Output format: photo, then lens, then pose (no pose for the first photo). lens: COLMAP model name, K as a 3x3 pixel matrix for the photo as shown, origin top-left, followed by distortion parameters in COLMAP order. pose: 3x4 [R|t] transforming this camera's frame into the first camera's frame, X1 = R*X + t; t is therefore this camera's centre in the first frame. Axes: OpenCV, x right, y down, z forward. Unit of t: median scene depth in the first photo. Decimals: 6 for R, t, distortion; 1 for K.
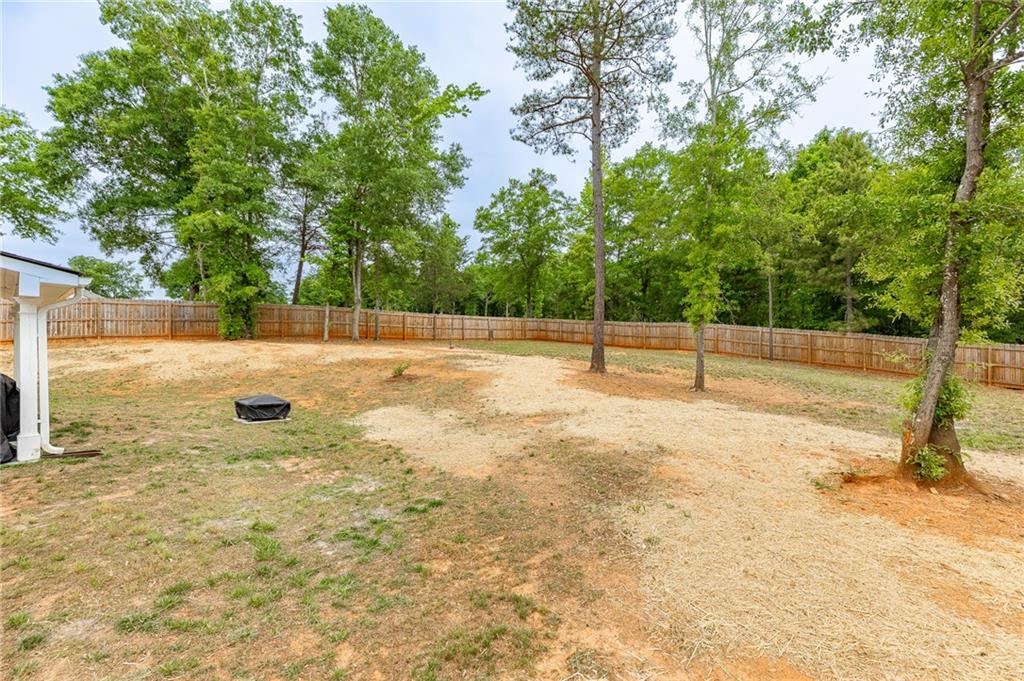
lens RADIAL K [[462.9, 0, 513.5], [0, 462.9, 341.2], [0, 0, 1]] dist [0.004240, 0.000304]
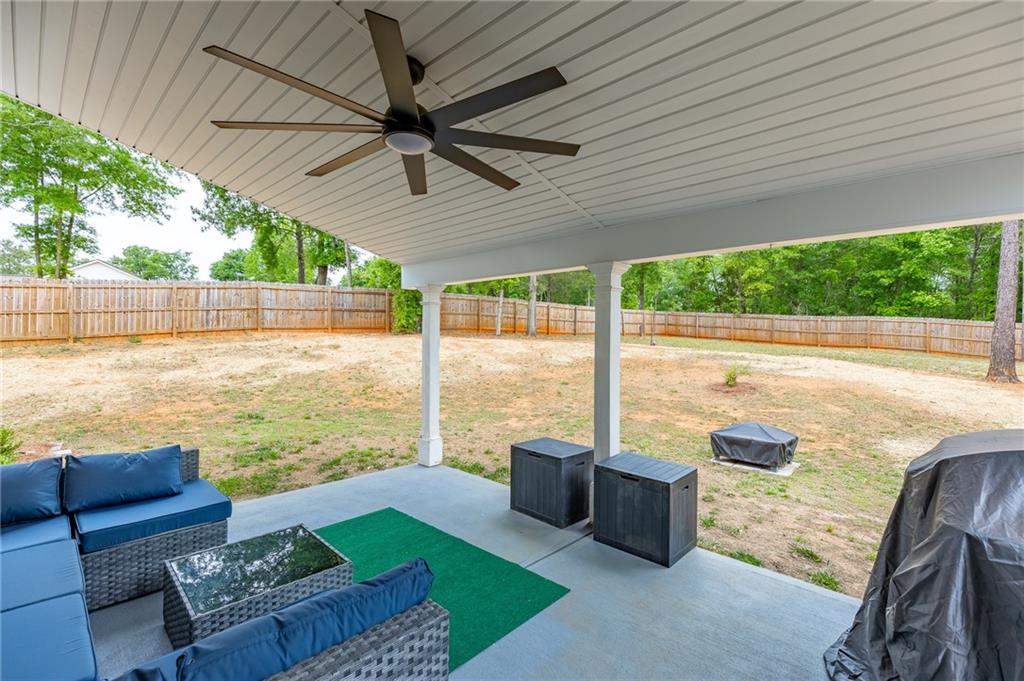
lens RADIAL K [[462.9, 0, 519.2], [0, 462.9, 343.6], [0, 0, 1]] dist [0.004240, 0.000304]
pose [[0.999711, 0.005625, -0.023389, -0.338361], [-0.005258, 0.999863, 0.015705, 0.001189], [0.023474, -0.015578, 0.999603, 0.154869]]
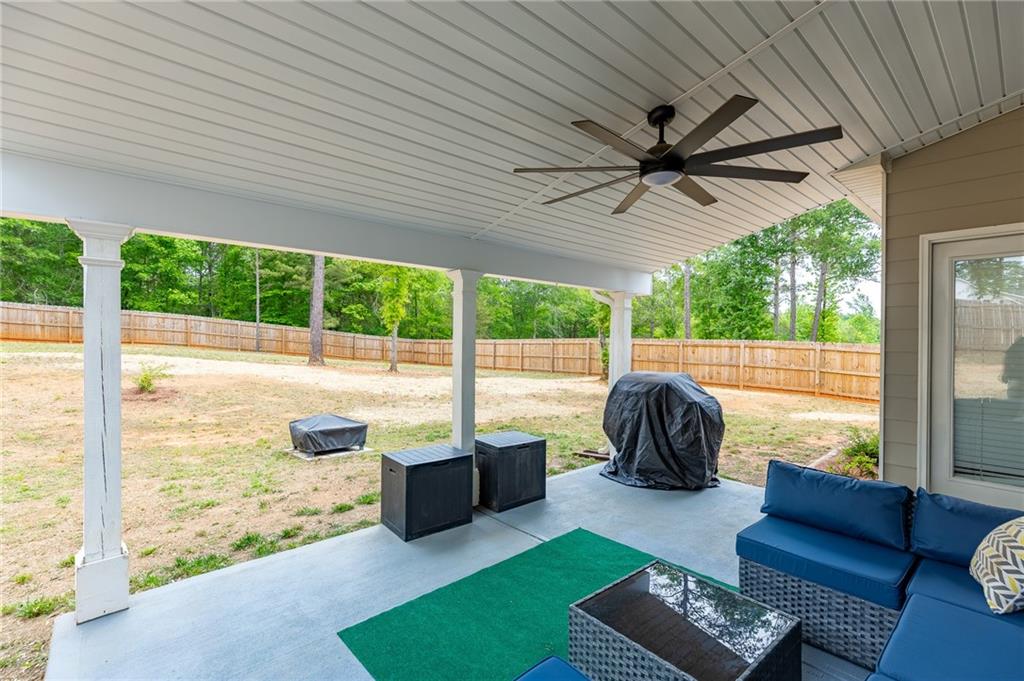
lens RADIAL K [[462.9, 0, 519.2], [0, 462.9, 338.0], [0, 0, 1]] dist [0.004240, 0.000304]
pose [[0.097231, -0.001884, 0.995260, -0.479004], [-0.009205, 0.999954, 0.002792, 0.000935], [-0.995219, -0.009433, 0.097209, 0.271873]]
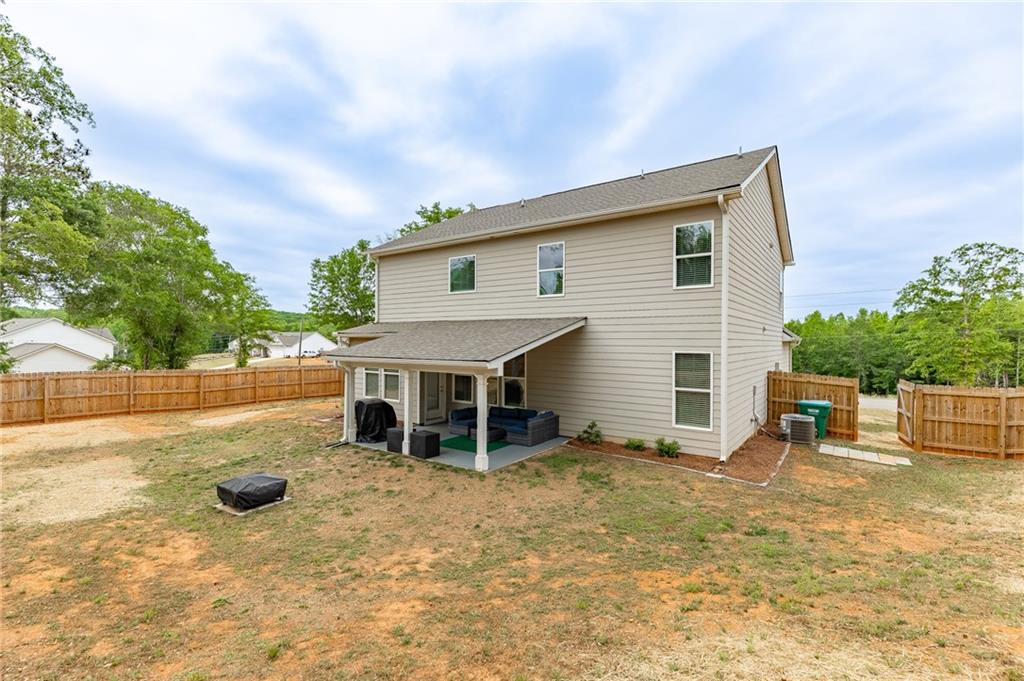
lens RADIAL K [[462.9, 0, 511.6], [0, 462.9, 339.8], [0, 0, 1]] dist [0.004240, 0.000304]
pose [[-0.994790, -0.003756, -0.101877, -0.370622], [-0.004197, 0.999983, 0.004111, -0.052985], [0.101859, 0.004517, -0.994789, 0.771535]]
